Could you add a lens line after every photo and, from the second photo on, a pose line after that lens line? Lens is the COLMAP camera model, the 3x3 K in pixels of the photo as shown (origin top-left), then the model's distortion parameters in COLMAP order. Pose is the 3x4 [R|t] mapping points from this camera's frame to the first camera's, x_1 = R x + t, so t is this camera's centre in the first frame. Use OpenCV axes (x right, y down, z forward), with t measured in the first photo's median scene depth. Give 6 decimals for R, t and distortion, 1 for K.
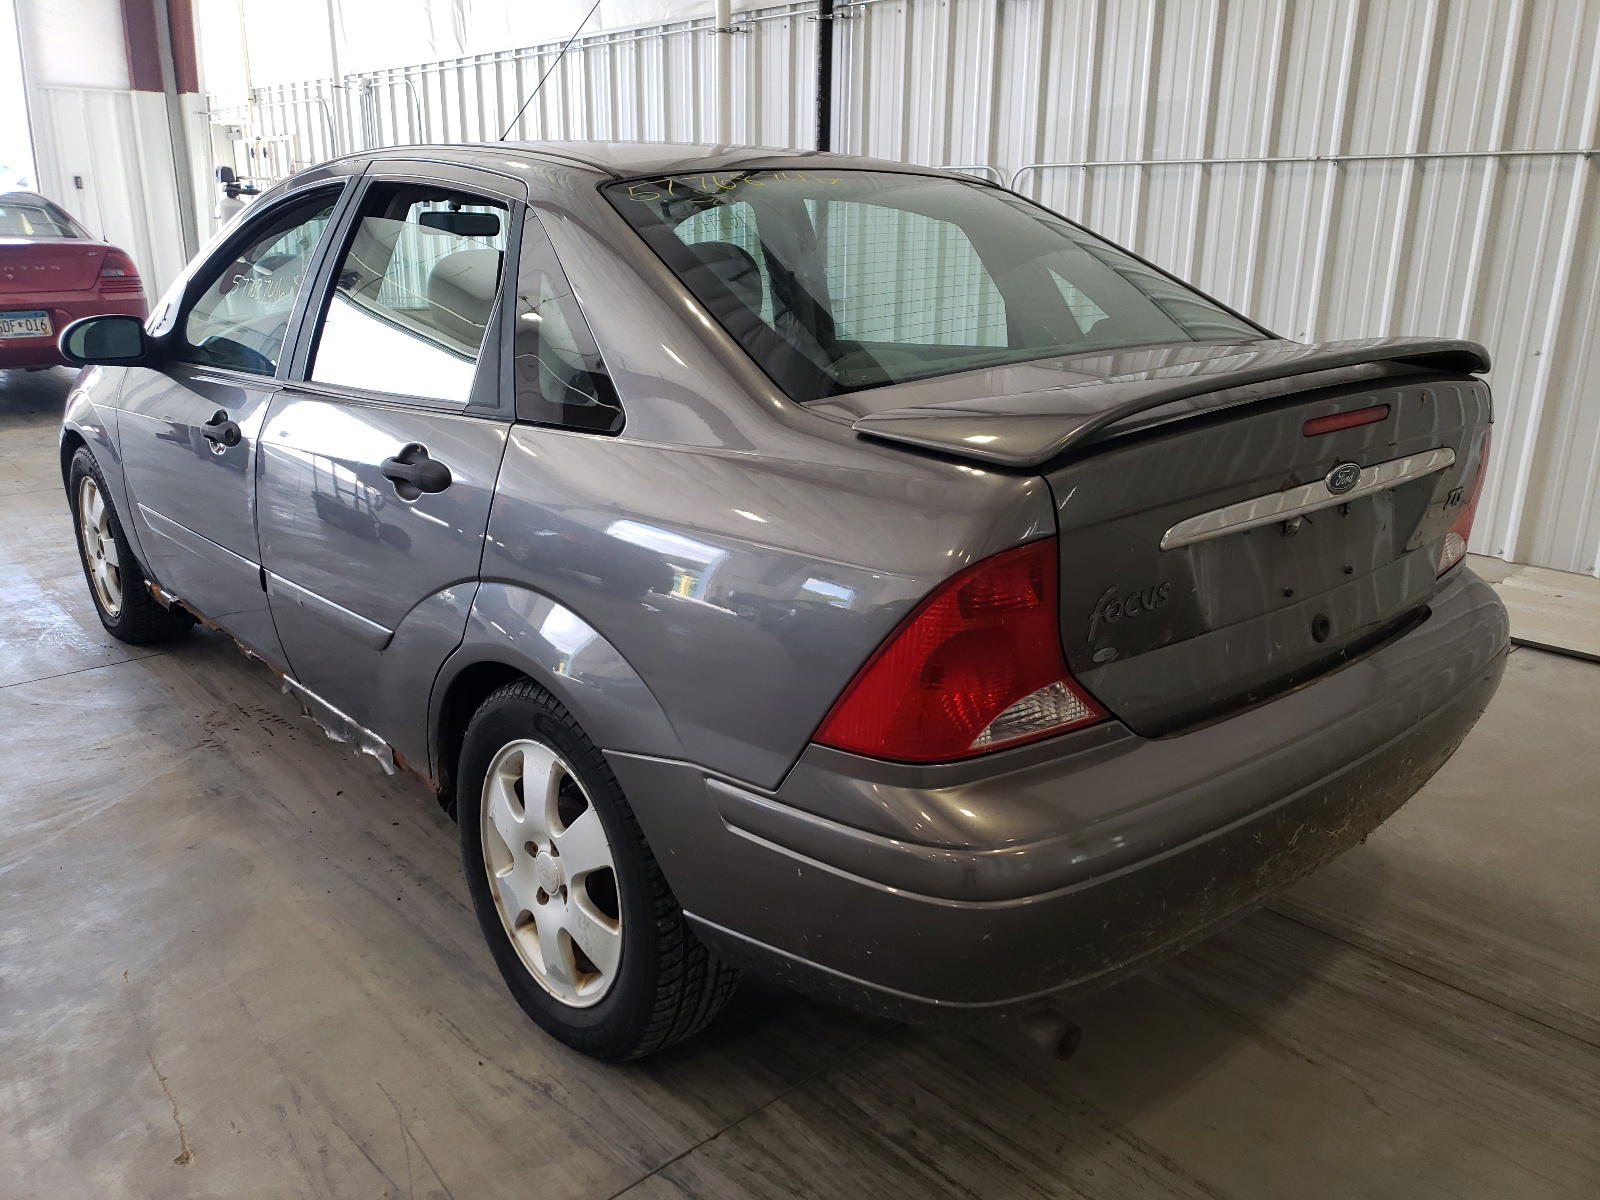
lens RADIAL K [[1243.6, 0, 799.9], [0, 1243.6, 598.5], [0, 0, 1]] dist [0.011572, -0.003798]
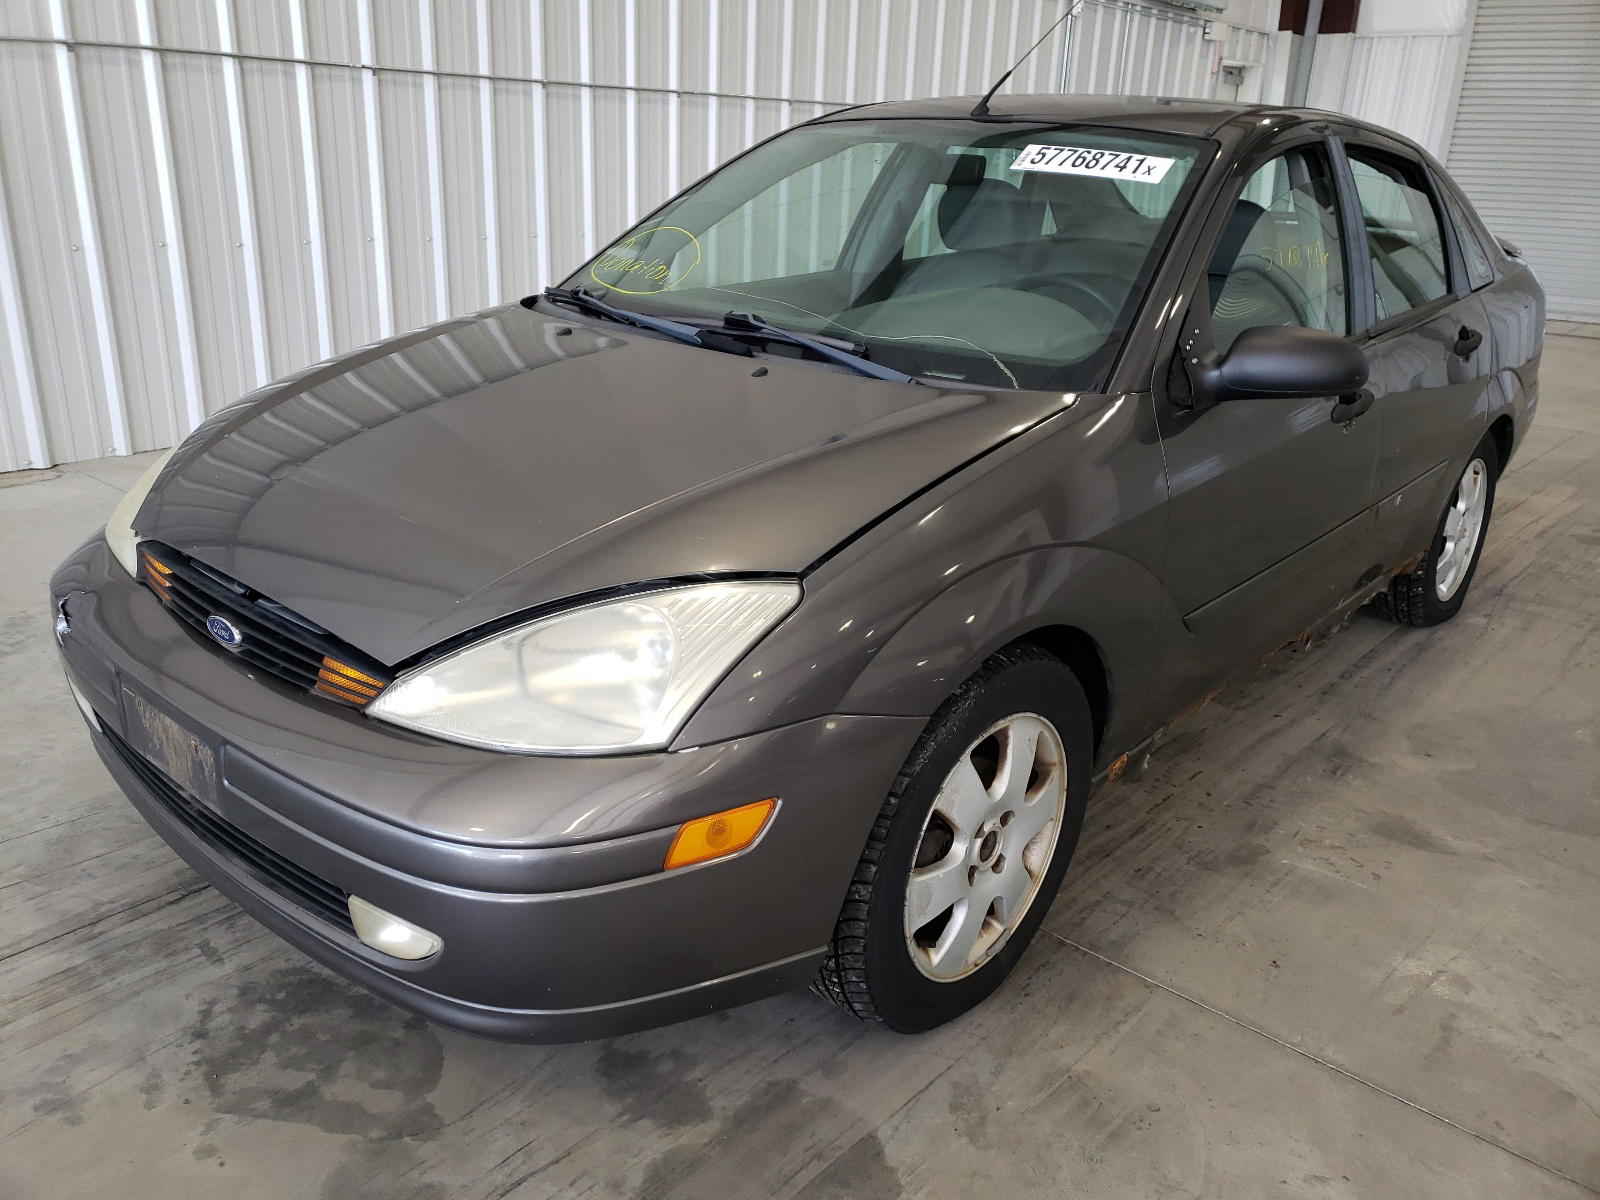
lens RADIAL K [[1243.6, 0, 793.6], [0, 1243.6, 586.5], [0, 0, 1]] dist [0.011572, -0.003798]
pose [[-0.107502, -0.348213, 0.931231, -1.380998], [0.256081, 0.895357, 0.364361, -0.474250], [-0.960659, 0.277640, -0.007081, 1.478186]]
